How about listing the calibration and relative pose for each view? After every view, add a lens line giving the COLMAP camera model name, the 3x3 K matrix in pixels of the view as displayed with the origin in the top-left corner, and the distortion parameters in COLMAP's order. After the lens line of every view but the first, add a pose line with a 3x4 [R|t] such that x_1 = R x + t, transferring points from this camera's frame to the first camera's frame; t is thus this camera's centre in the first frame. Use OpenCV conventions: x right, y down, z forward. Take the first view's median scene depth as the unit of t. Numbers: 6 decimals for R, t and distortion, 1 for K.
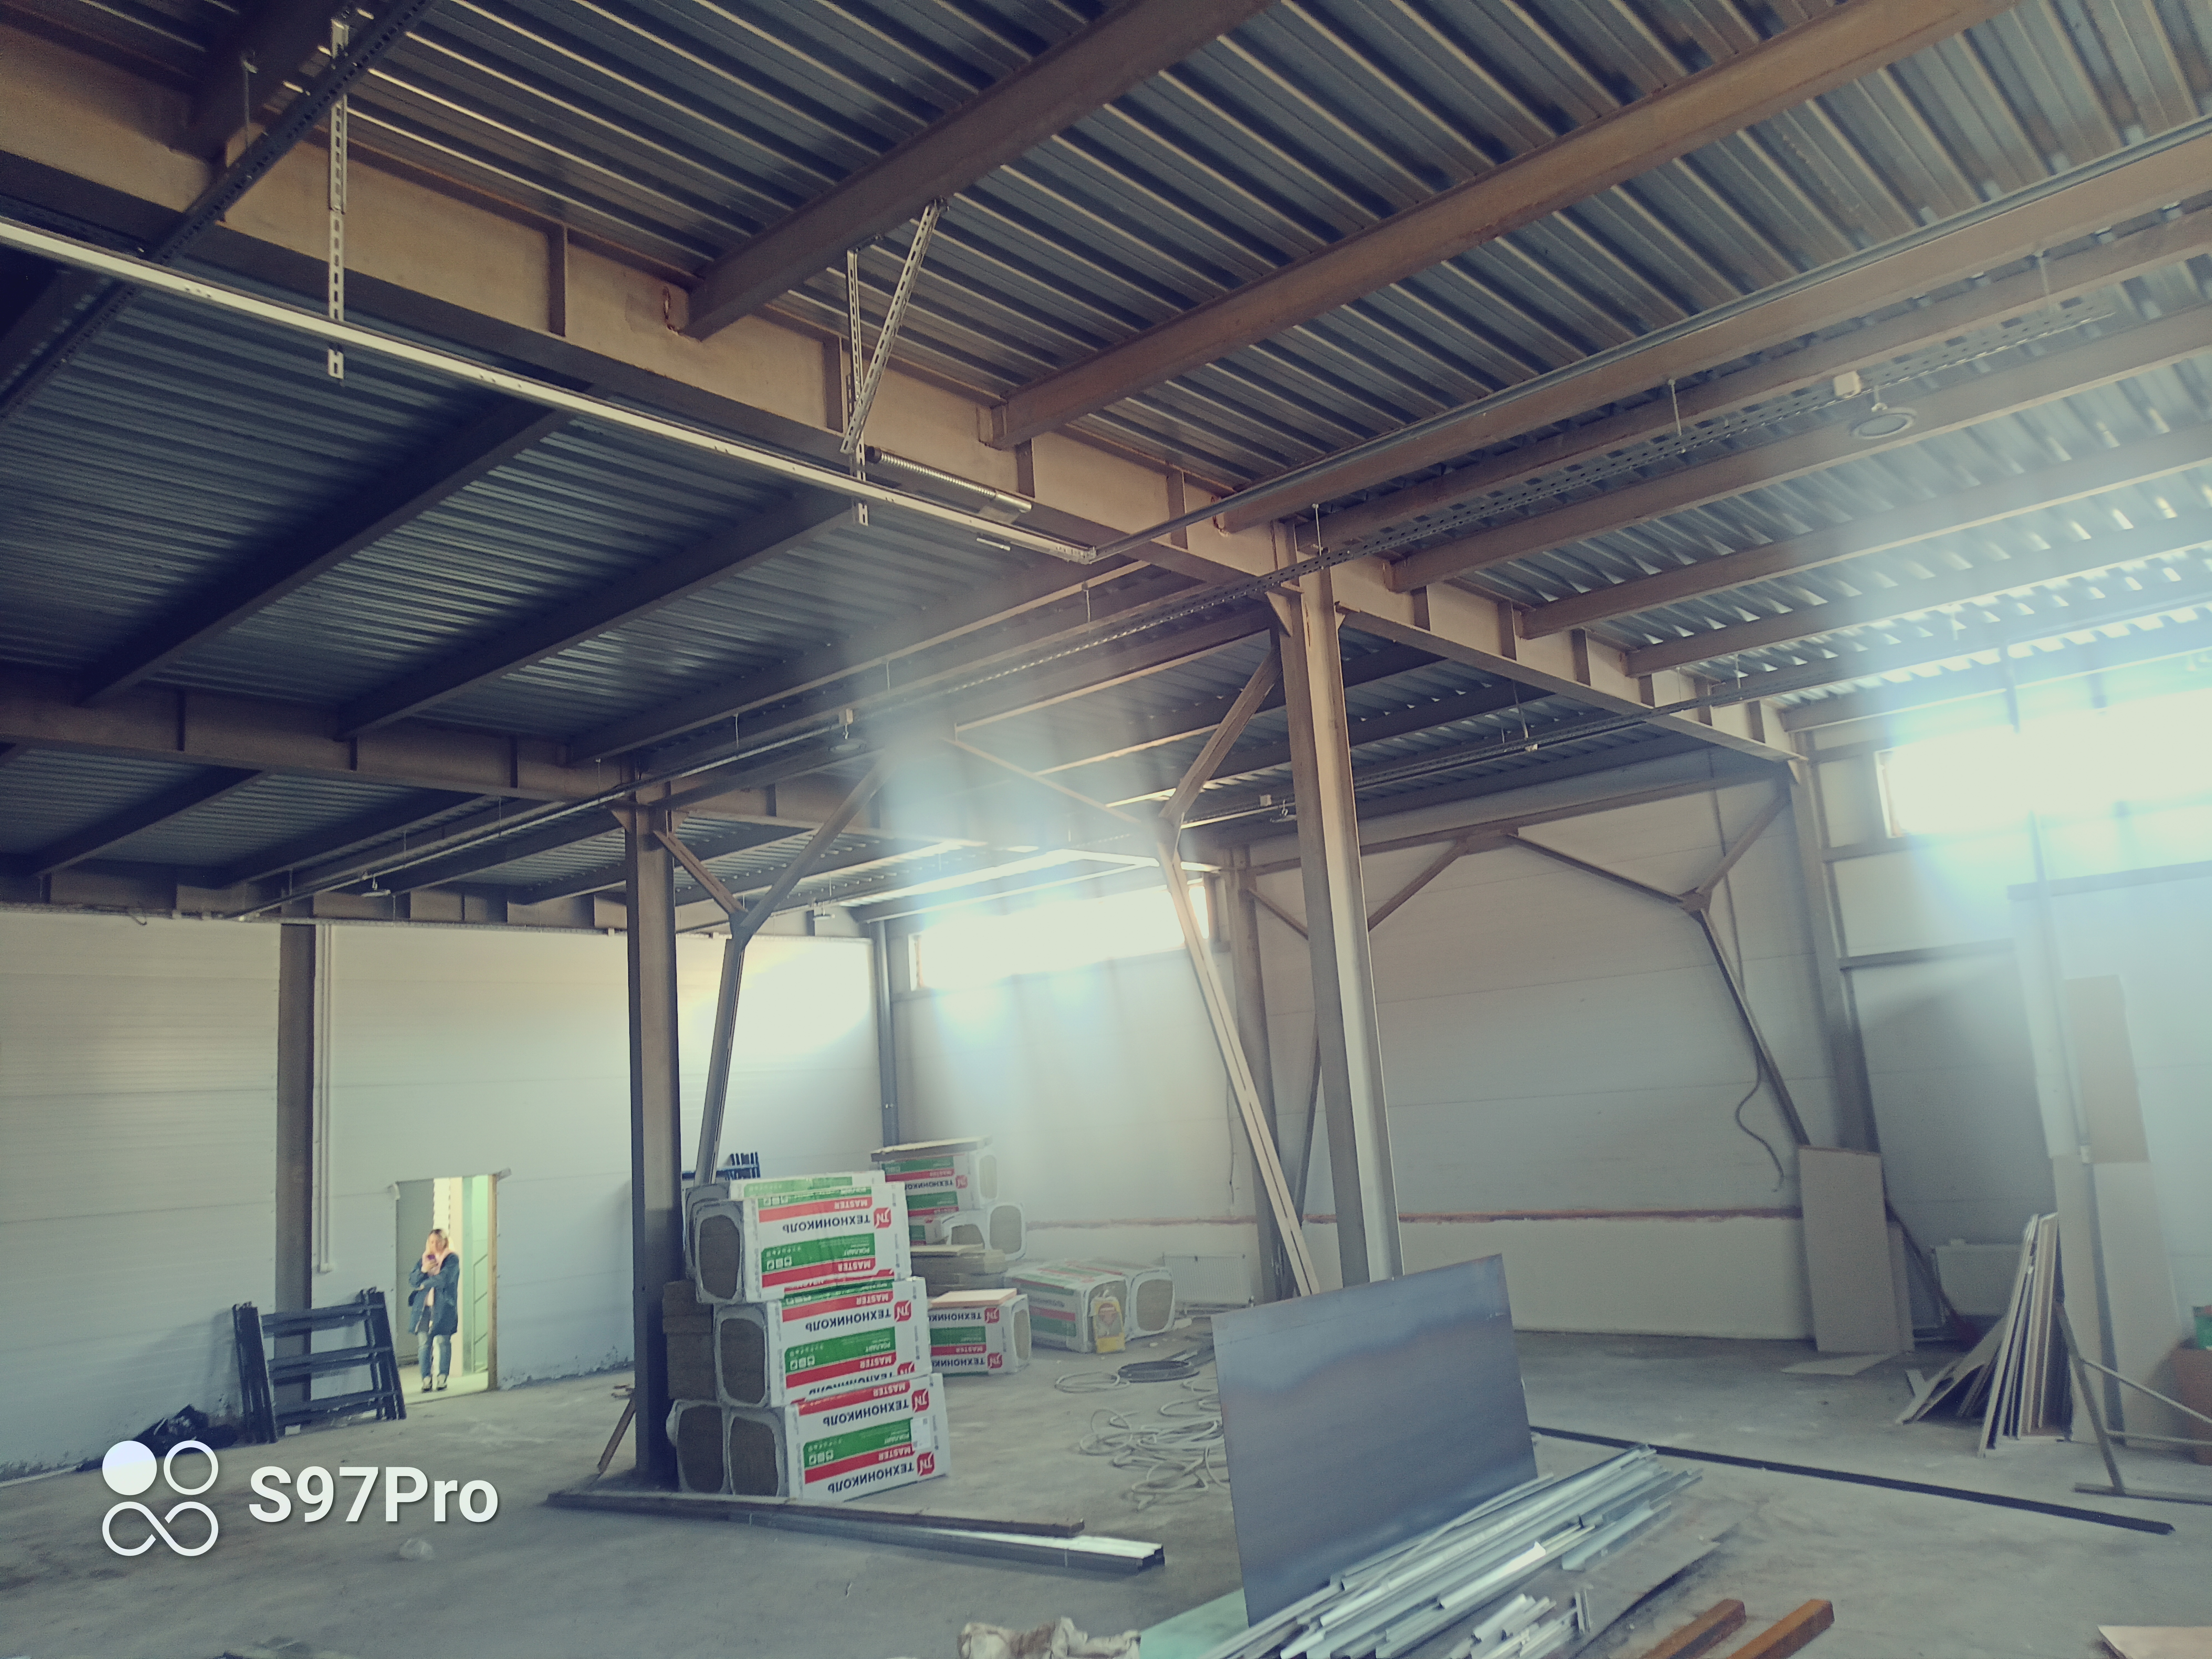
lens RADIAL K [[1665.4, 0, 1106.0], [0, 1665.4, 829.5], [0, 0, 1]] dist [0.002091, 0.001509]
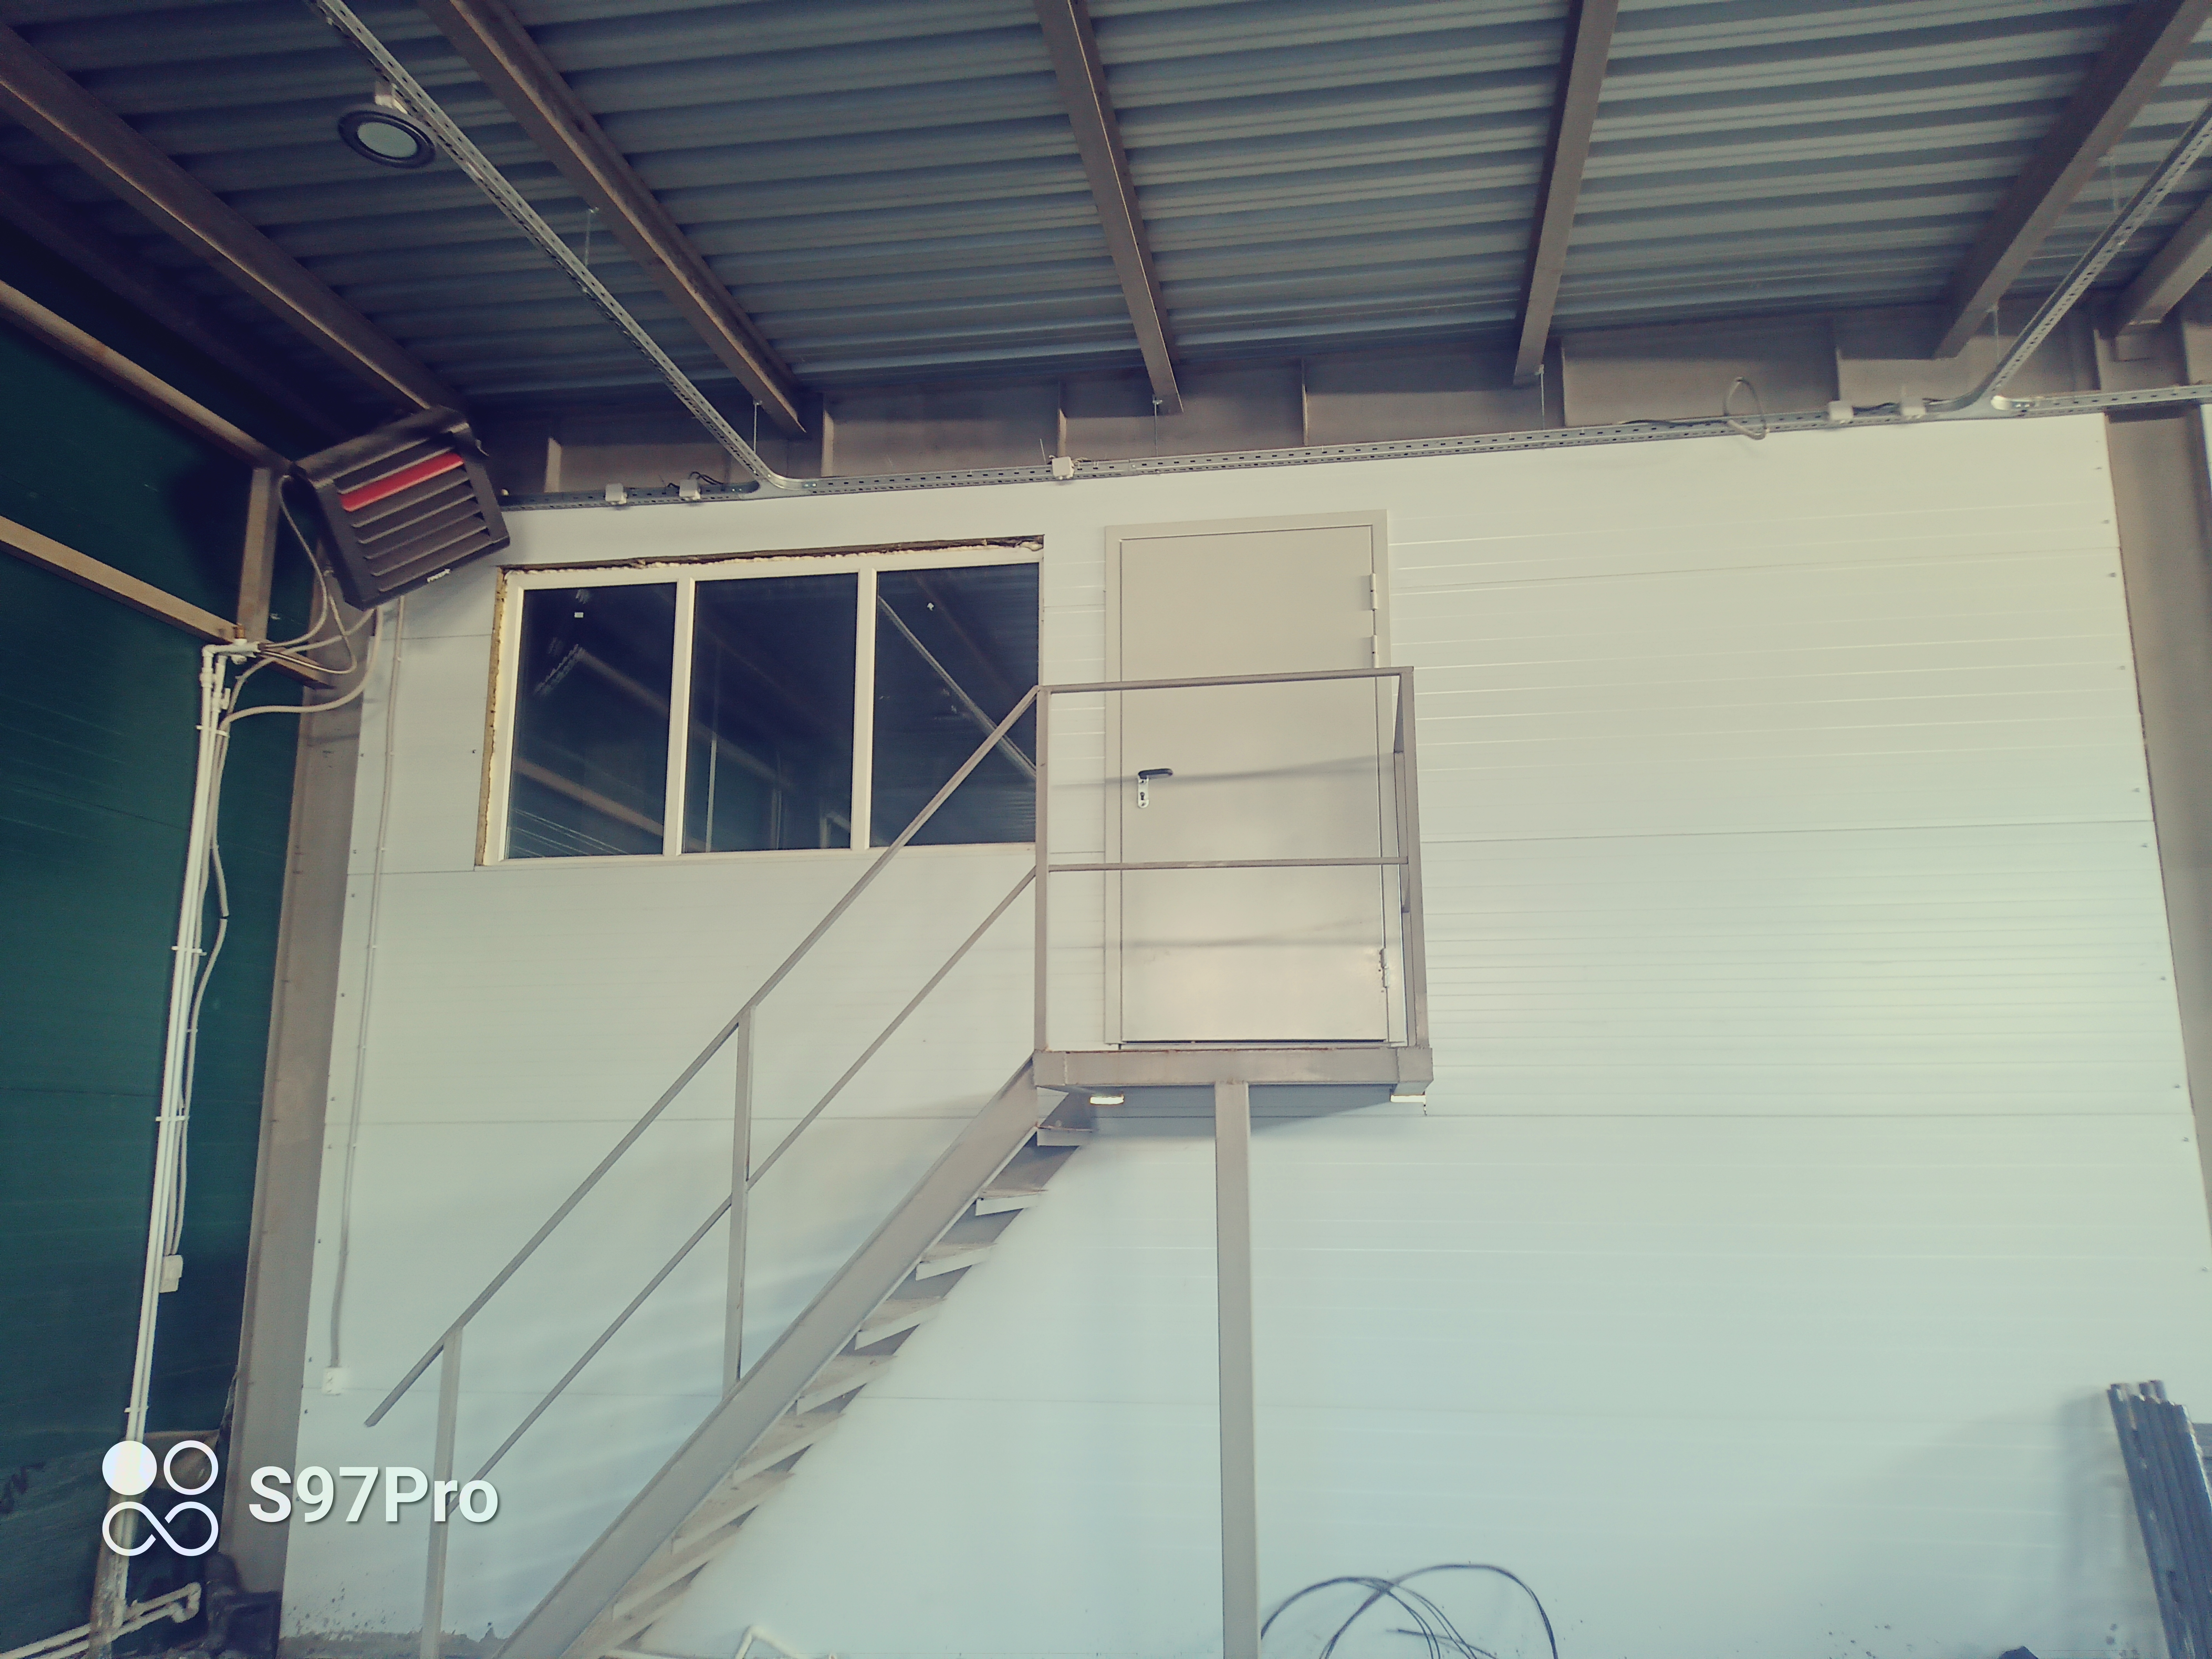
lens RADIAL K [[1665.4, 0, 1106.0], [0, 1665.4, 829.5], [0, 0, 1]] dist [0.002091, 0.001509]
pose [[0.533444, -0.089889, -0.841046, -0.310616], [0.118292, 0.992493, -0.031047, 0.144120], [0.837523, -0.082927, 0.540073, 0.604754]]
